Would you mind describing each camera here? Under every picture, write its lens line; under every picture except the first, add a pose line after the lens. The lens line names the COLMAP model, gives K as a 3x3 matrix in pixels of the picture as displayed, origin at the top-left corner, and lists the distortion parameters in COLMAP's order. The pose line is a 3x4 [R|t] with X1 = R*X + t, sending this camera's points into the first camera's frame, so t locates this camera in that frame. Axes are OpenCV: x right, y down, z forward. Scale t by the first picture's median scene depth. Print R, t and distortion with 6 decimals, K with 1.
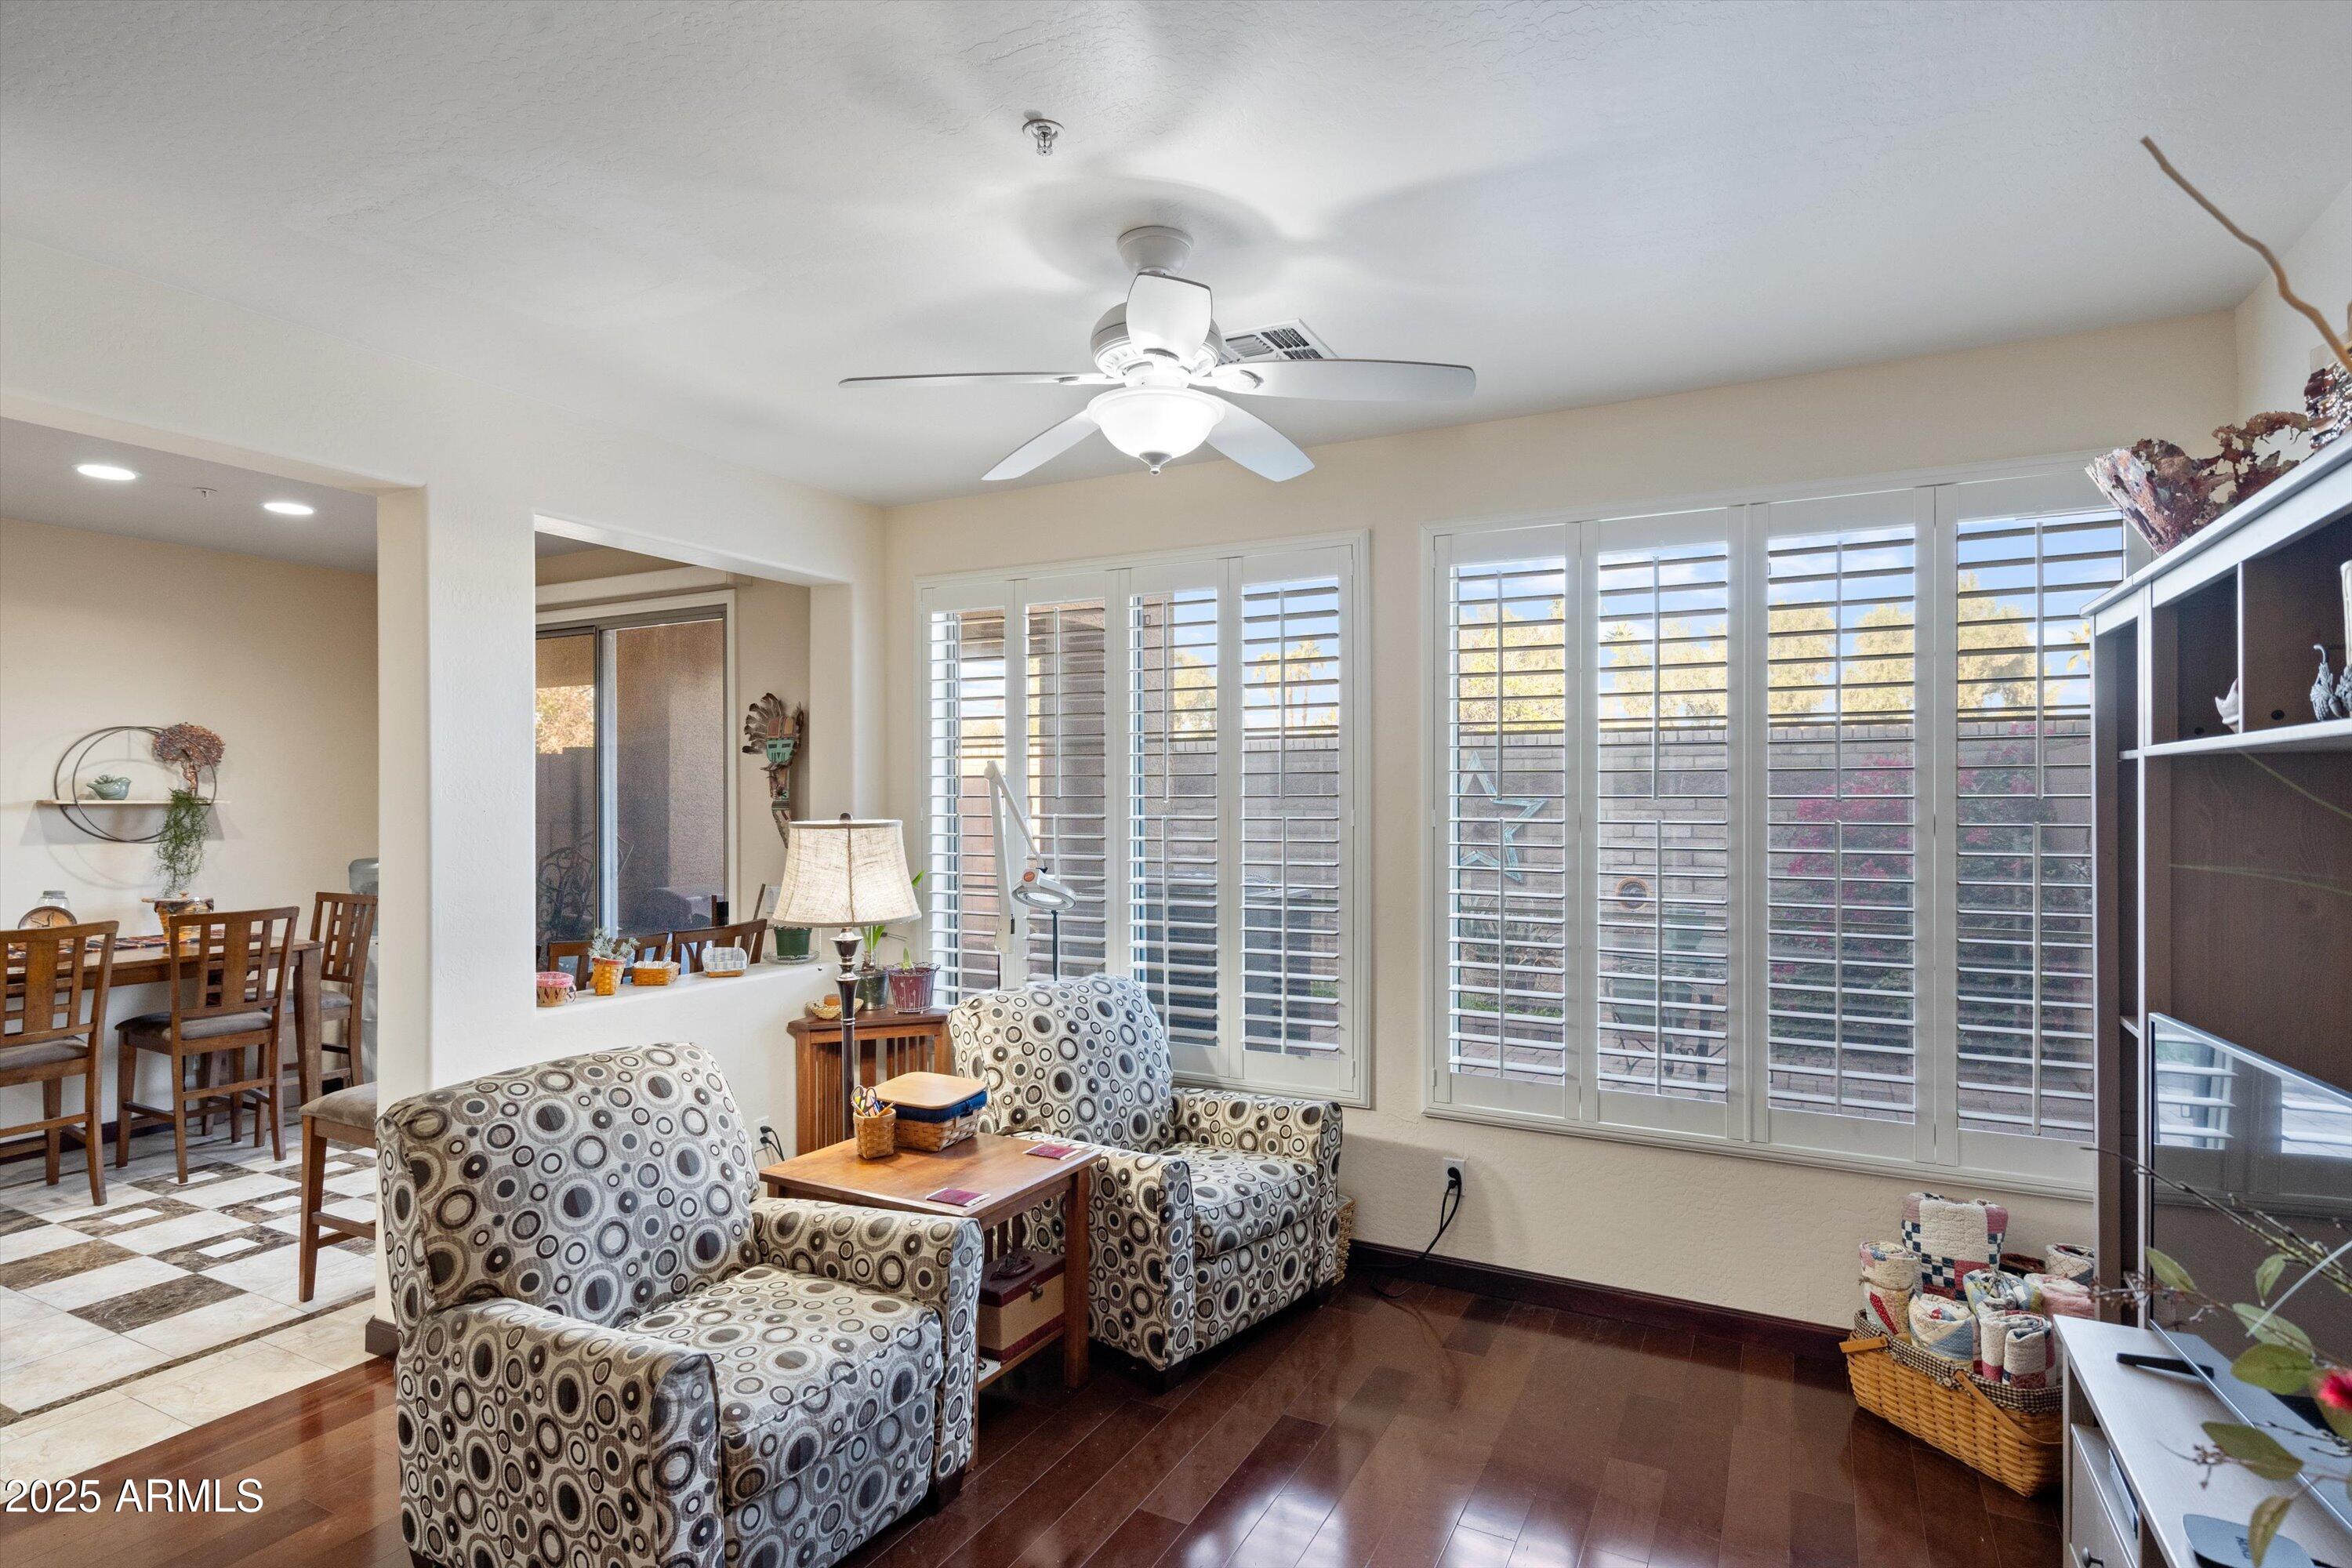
lens RADIAL K [[1209.7, 0, 1168.5], [0, 1209.7, 808.2], [0, 0, 1]] dist [0.002488, 0.000789]
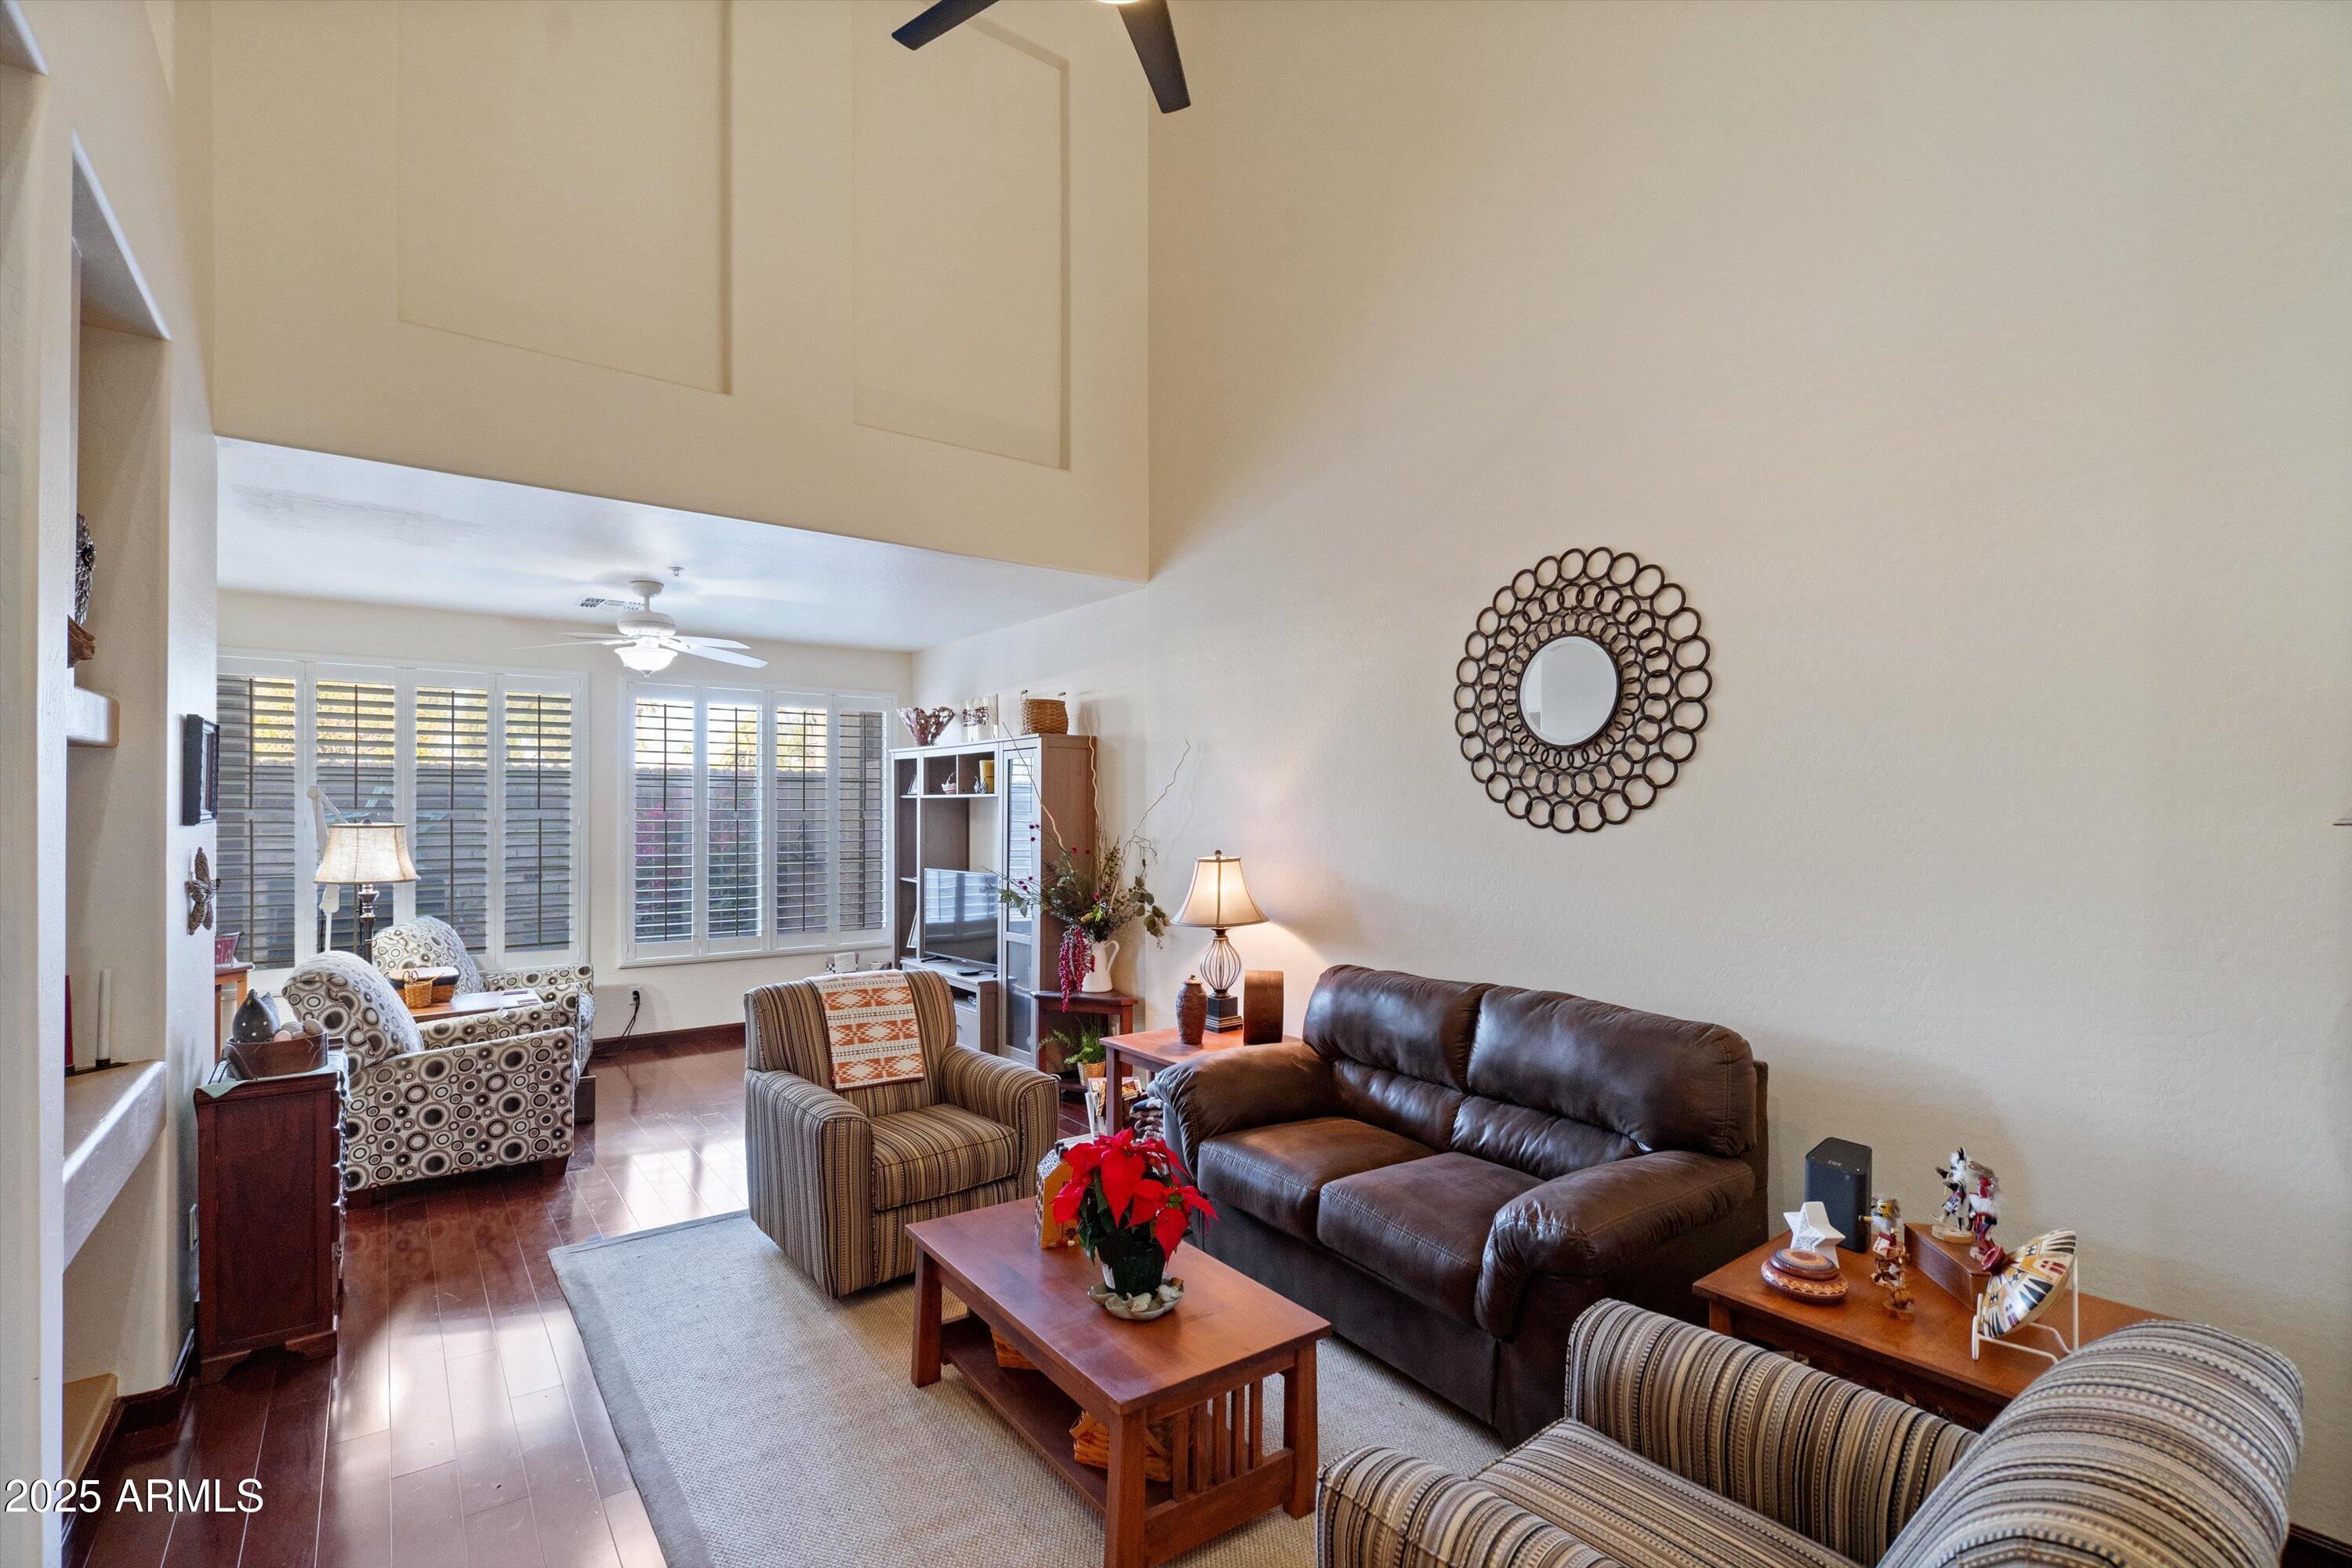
lens RADIAL K [[1058.6, 0, 1172.1], [0, 1058.6, 800.6], [0, 0, 1]] dist [0.000582, 0.000635]
pose [[0.424320, 0.005794, 0.905494, -1.075899], [0.010888, 0.999875, -0.011500, 0.006355], [-0.905447, 0.014739, 0.424204, -0.629887]]
